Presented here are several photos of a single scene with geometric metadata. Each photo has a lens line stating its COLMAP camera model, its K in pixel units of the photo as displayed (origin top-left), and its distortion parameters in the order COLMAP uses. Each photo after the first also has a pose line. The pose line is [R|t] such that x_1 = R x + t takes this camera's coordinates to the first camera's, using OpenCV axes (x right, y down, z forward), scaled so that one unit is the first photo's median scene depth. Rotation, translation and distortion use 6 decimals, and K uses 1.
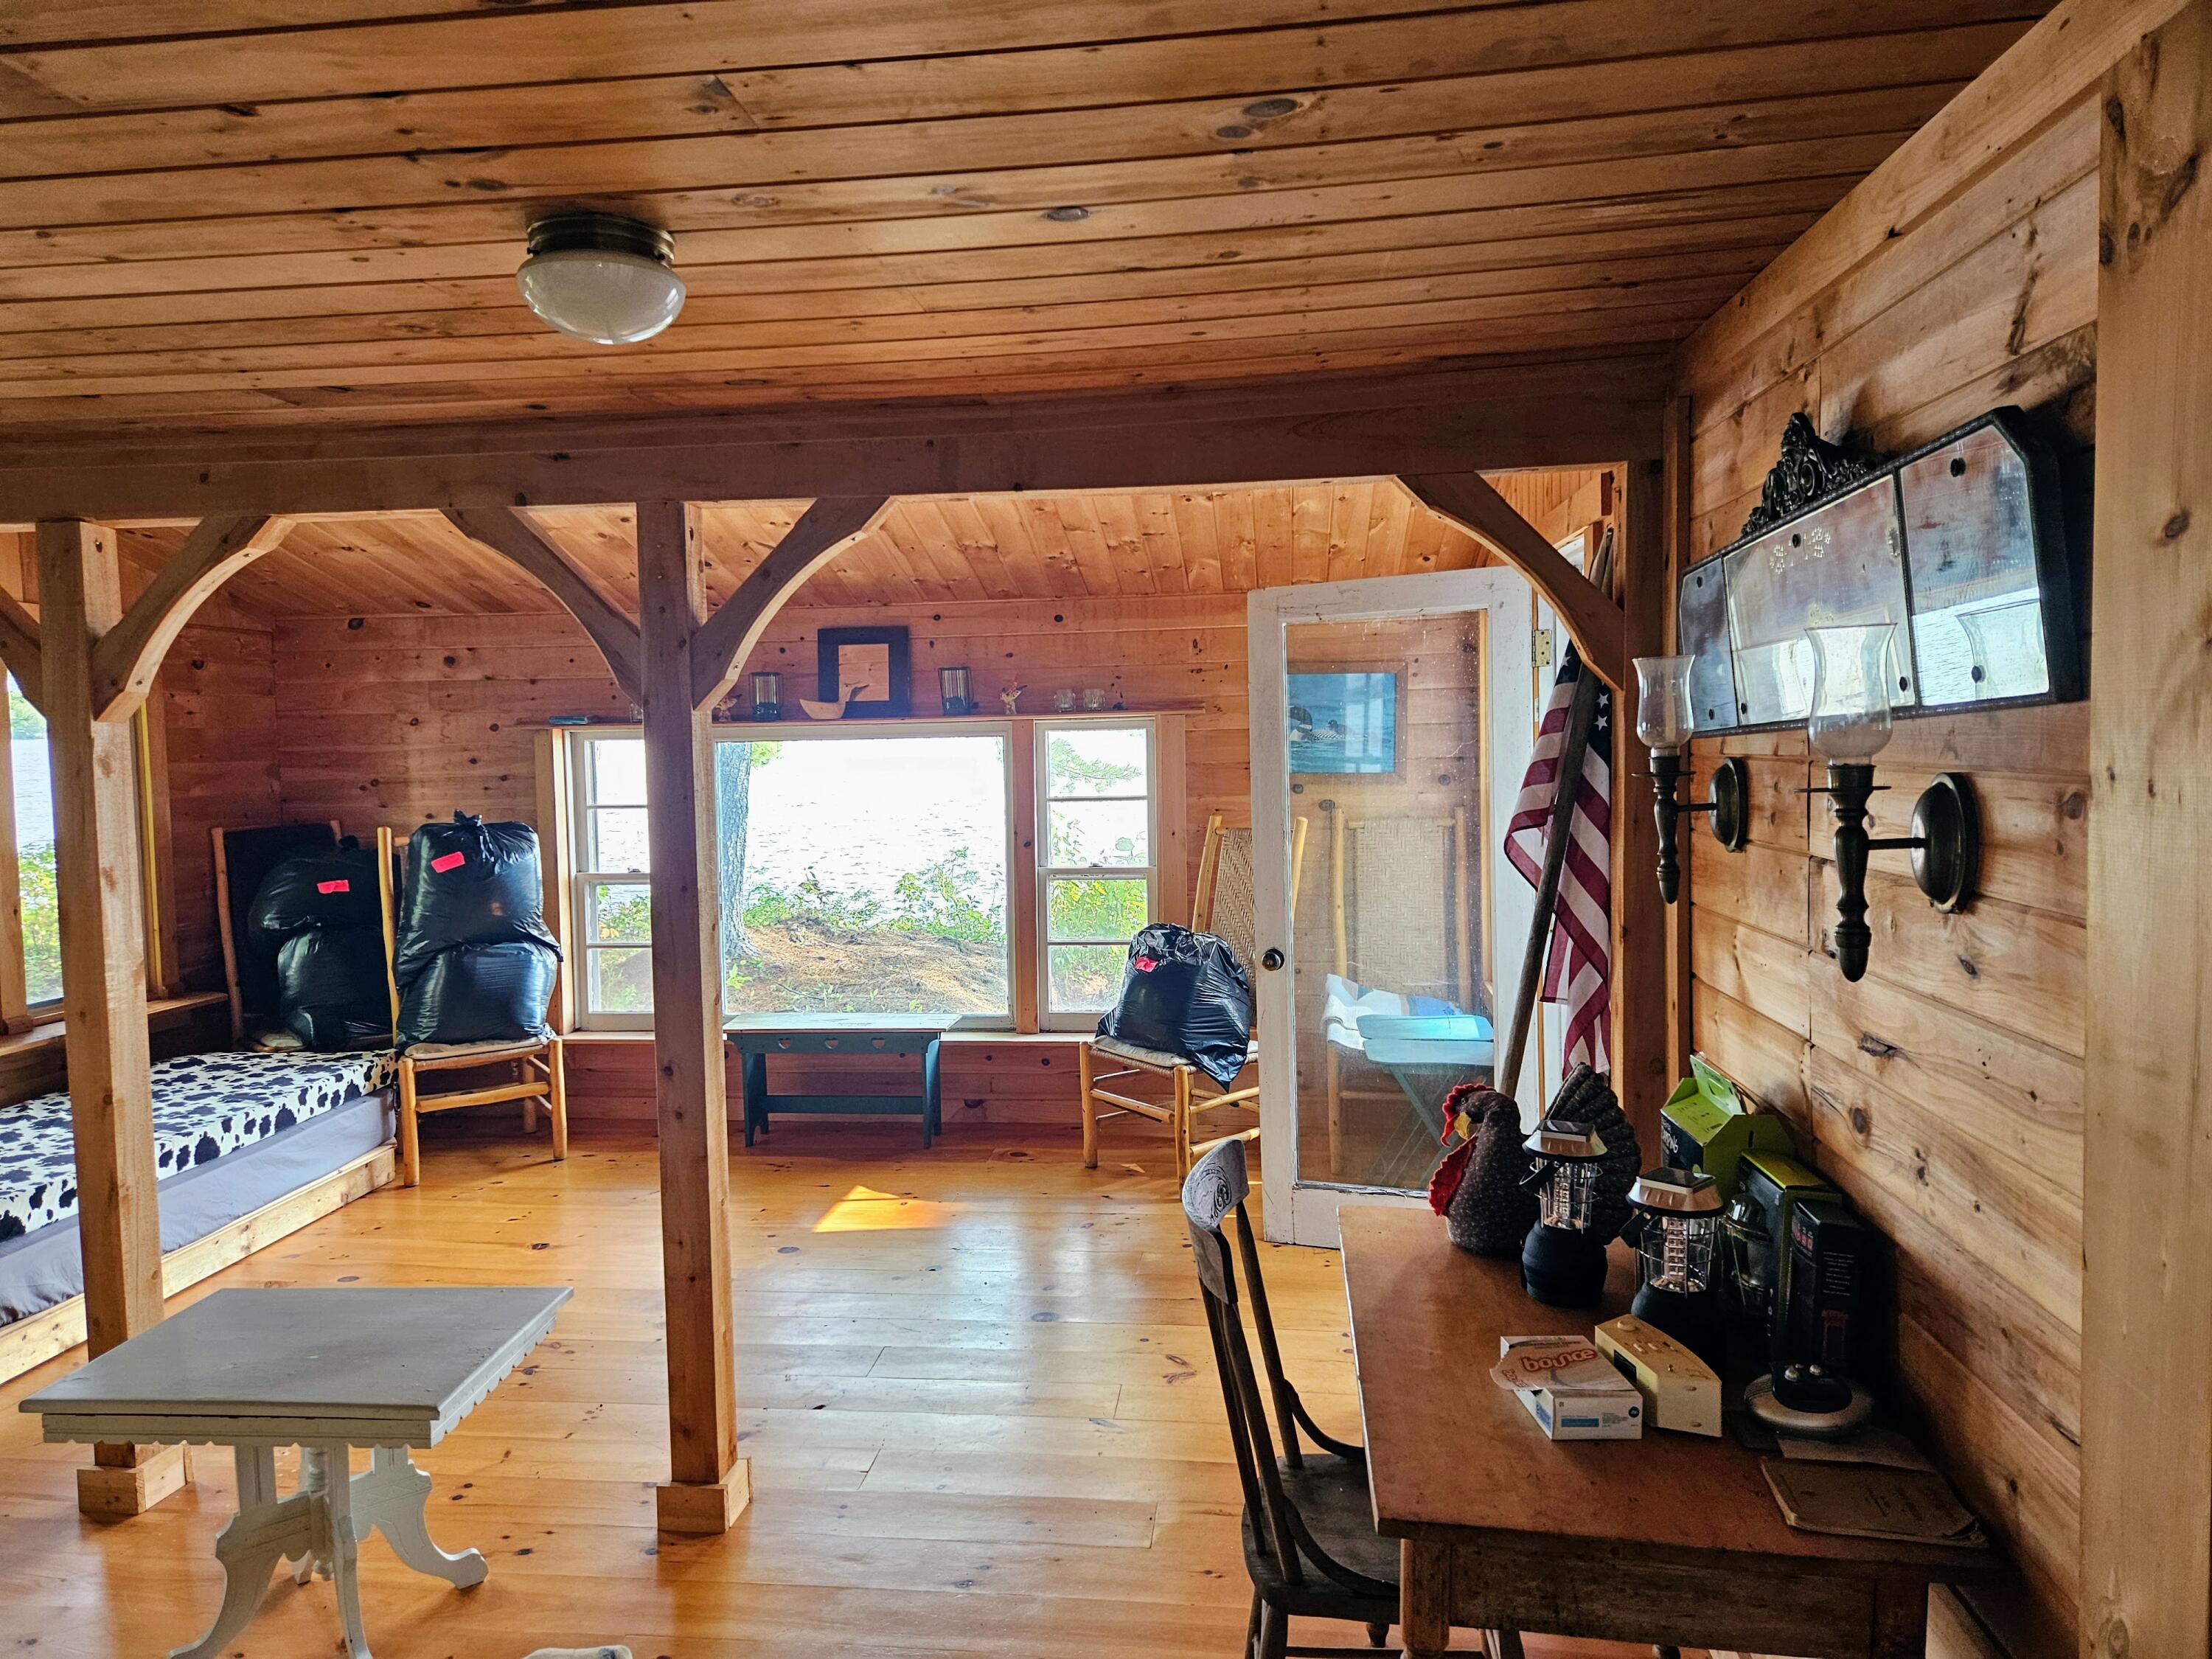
lens RADIAL K [[1453.7, 0, 1091.8], [0, 1453.7, 836.0], [0, 0, 1]] dist [0.085571, -0.068388]
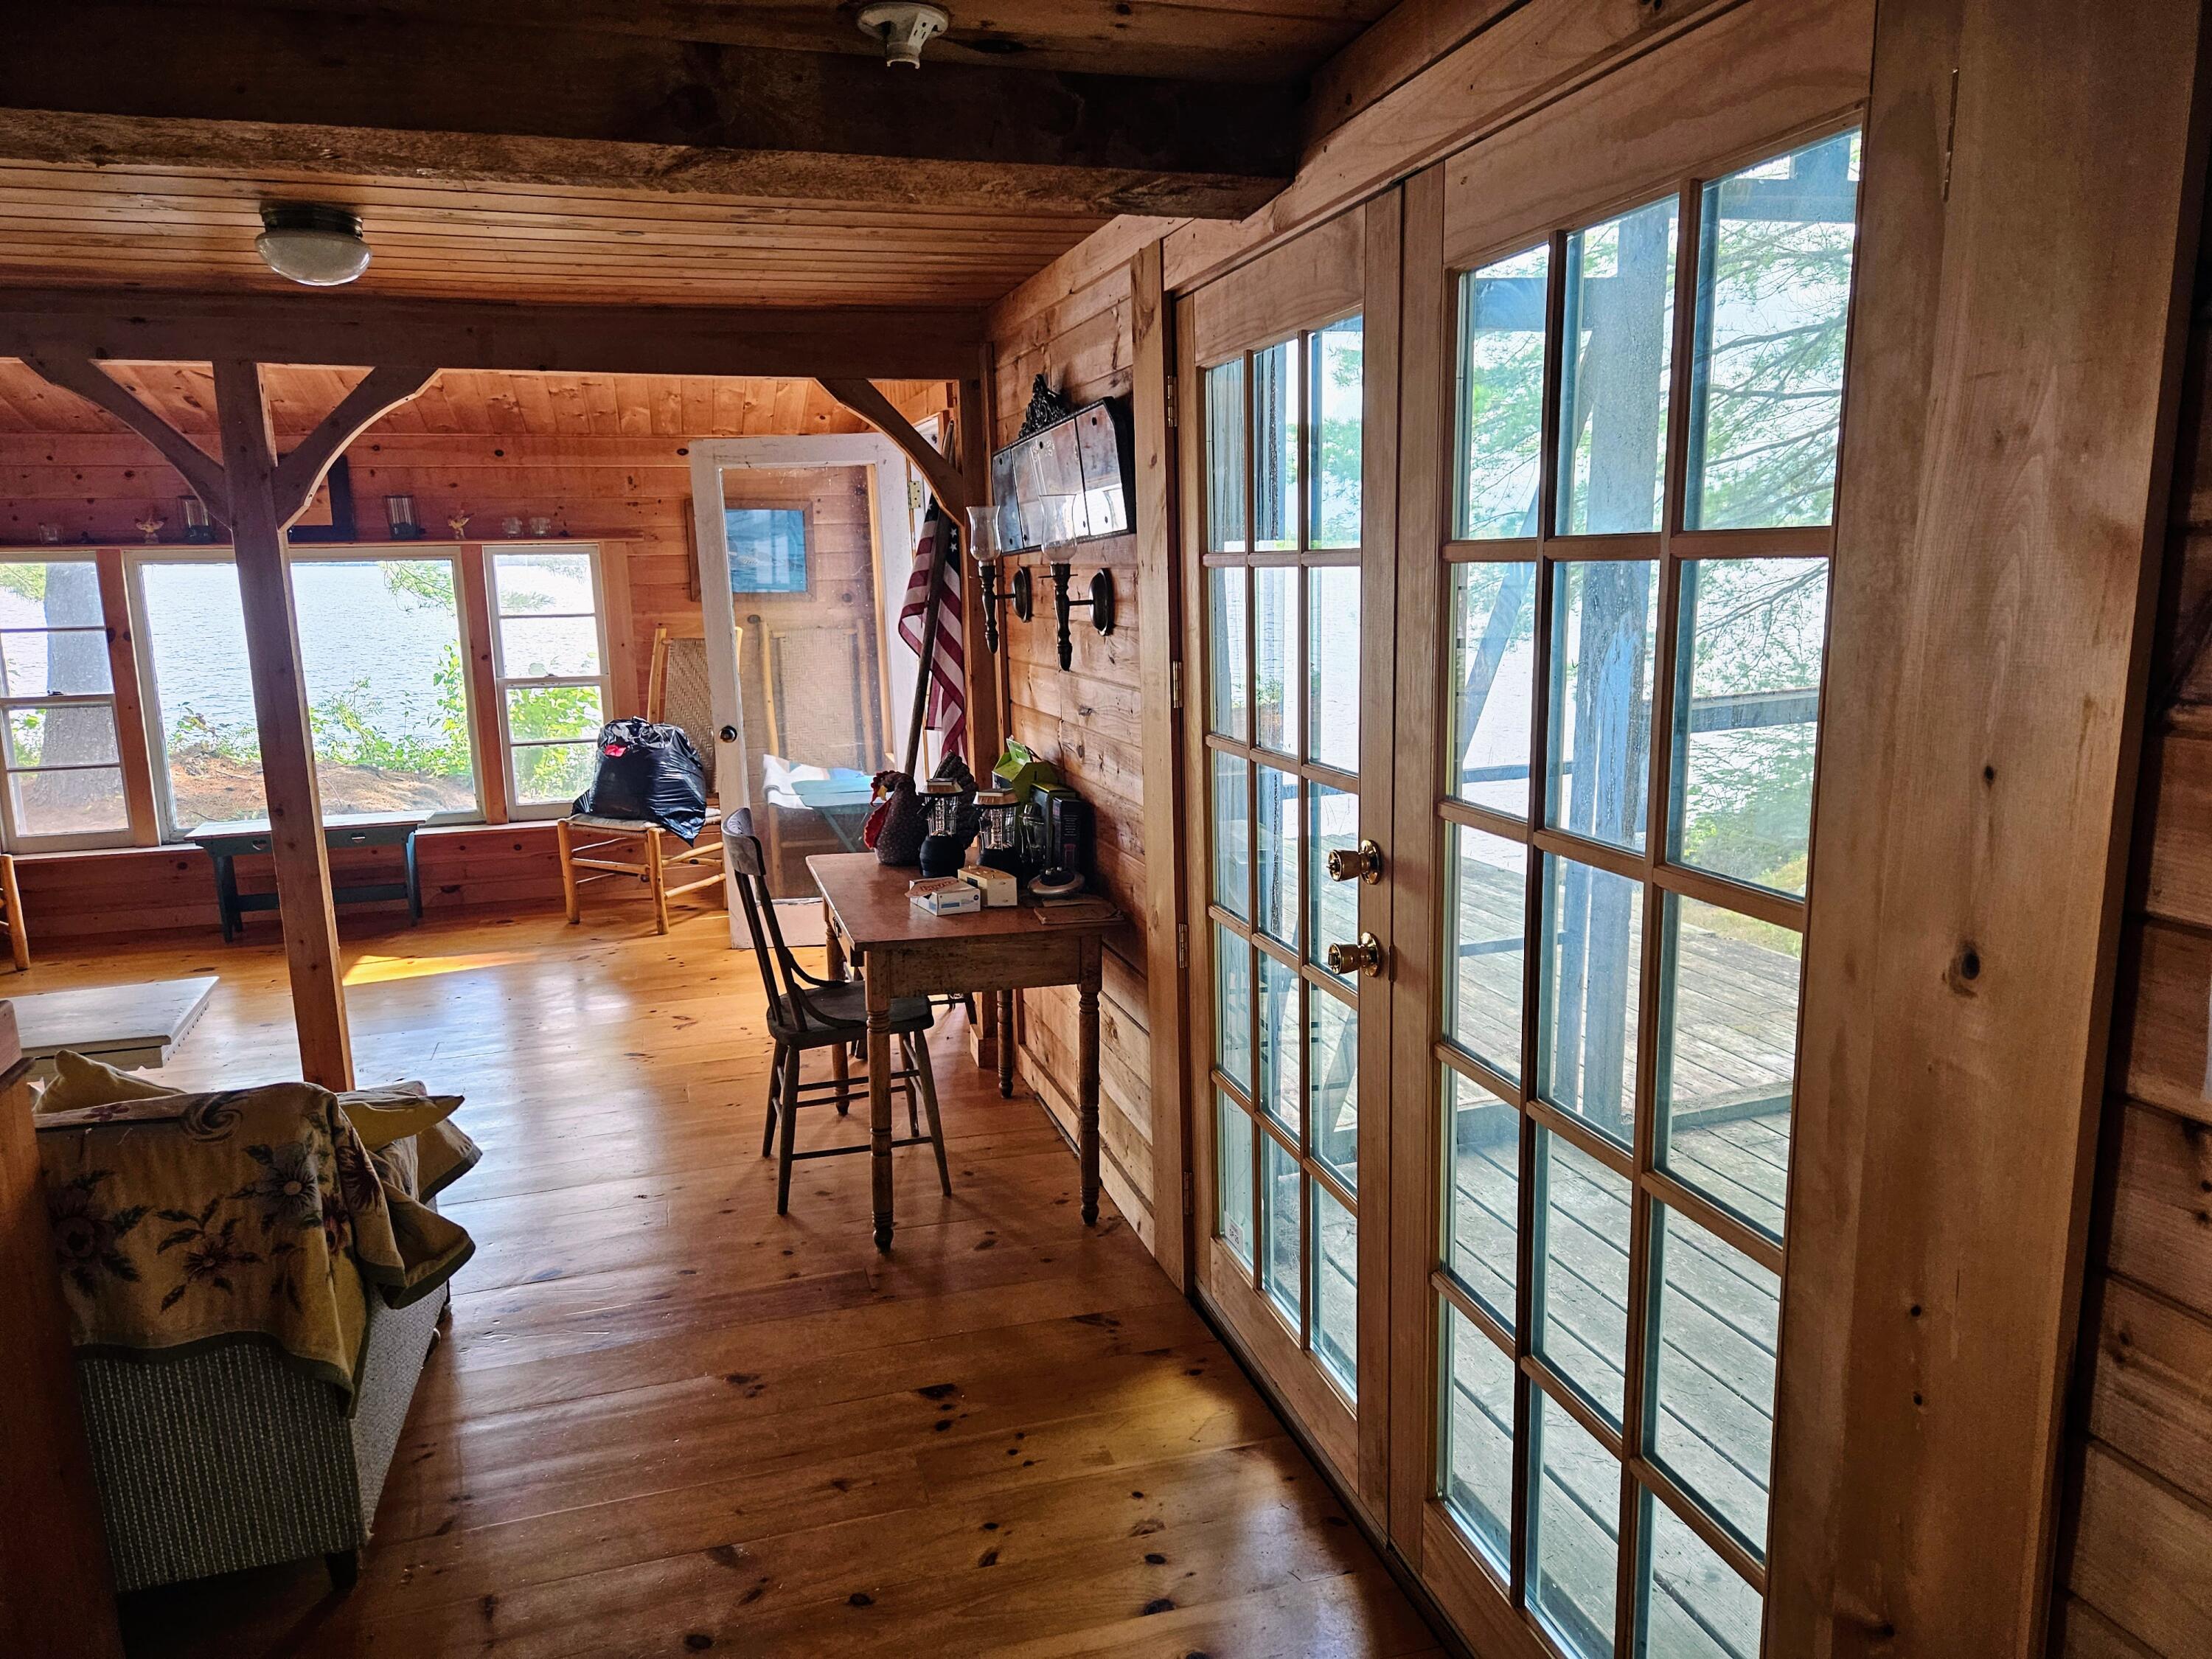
lens RADIAL K [[1453.7, 0, 1091.8], [0, 1453.7, 836.0], [0, 0, 1]] dist [0.085571, -0.068388]
pose [[0.915585, -0.074687, 0.395128, -0.122041], [0.030999, 0.992786, 0.115825, 0.041179], [-0.400928, -0.093799, 0.911295, -0.396317]]
